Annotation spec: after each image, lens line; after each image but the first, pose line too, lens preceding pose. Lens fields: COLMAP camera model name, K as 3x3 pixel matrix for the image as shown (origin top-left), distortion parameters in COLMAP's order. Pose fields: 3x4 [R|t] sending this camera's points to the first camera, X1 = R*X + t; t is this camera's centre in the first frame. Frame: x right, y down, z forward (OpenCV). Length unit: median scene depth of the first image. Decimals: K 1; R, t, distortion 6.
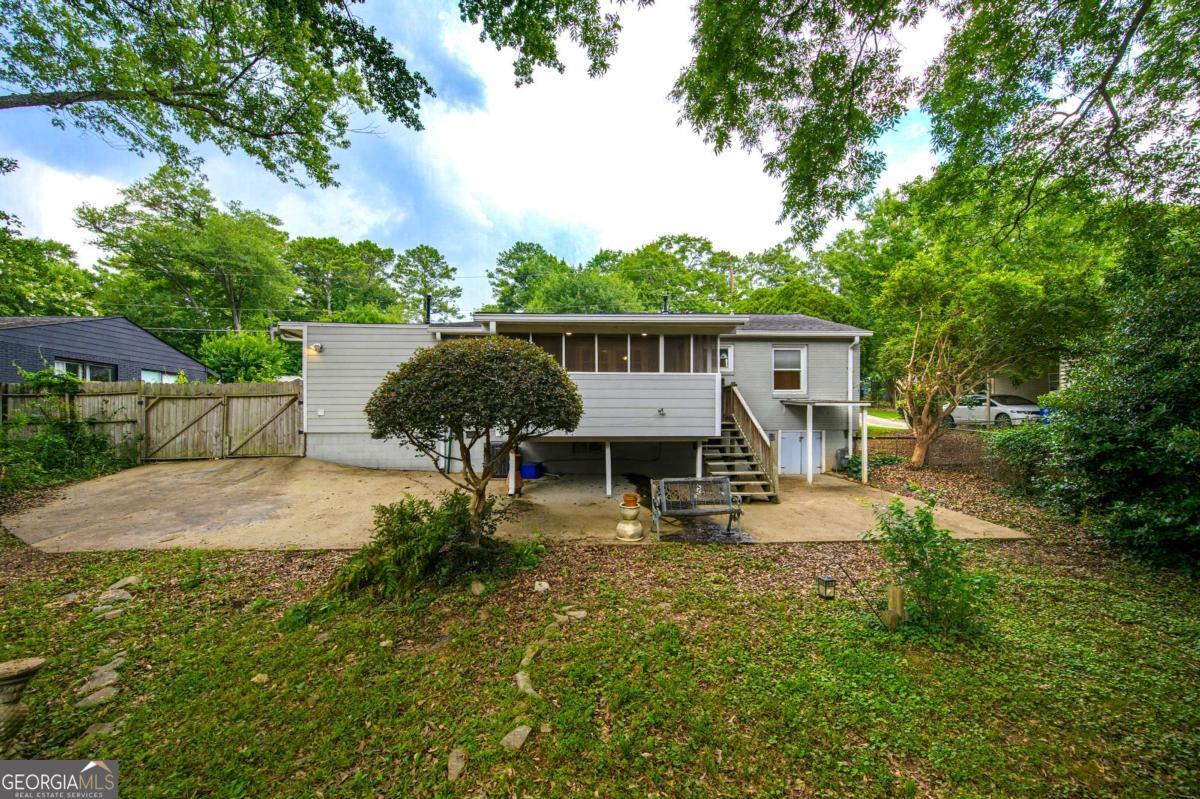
lens RADIAL K [[472.0, 0, 605.4], [0, 472.0, 425.1], [0, 0, 1]] dist [0.003231, -0.001239]
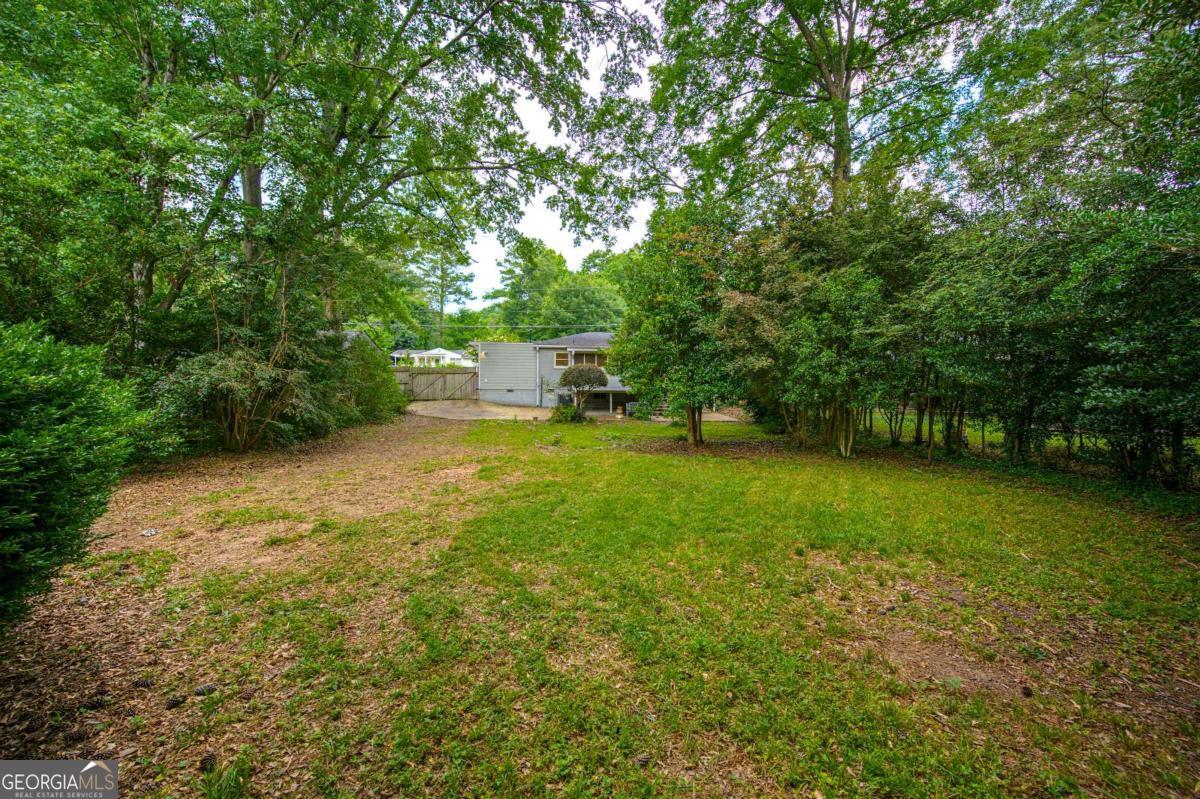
lens RADIAL K [[472.0, 0, 600.8], [0, 472.0, 402.7], [0, 0, 1]] dist [0.003231, -0.001239]
pose [[0.999625, 0.010236, 0.025396, -0.018865], [-0.010748, 0.999740, 0.020100, 0.005748], [-0.025184, -0.020366, 0.999475, -0.261505]]
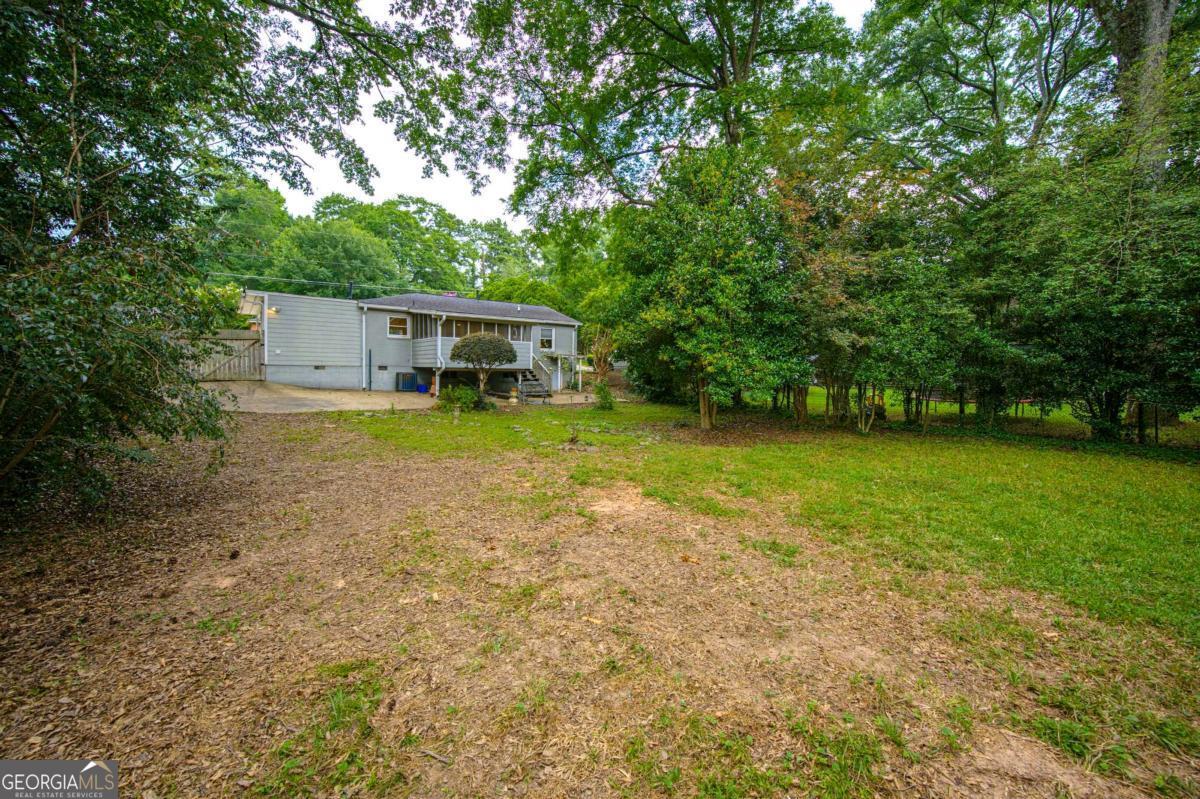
lens RADIAL K [[472.0, 0, 603.0], [0, 472.0, 387.2], [0, 0, 1]] dist [0.003231, -0.001239]
pose [[0.820628, -0.006686, 0.571424, -0.120579], [-0.011614, 0.999530, 0.028374, 0.006284], [-0.571345, -0.029921, 0.820164, -0.168591]]
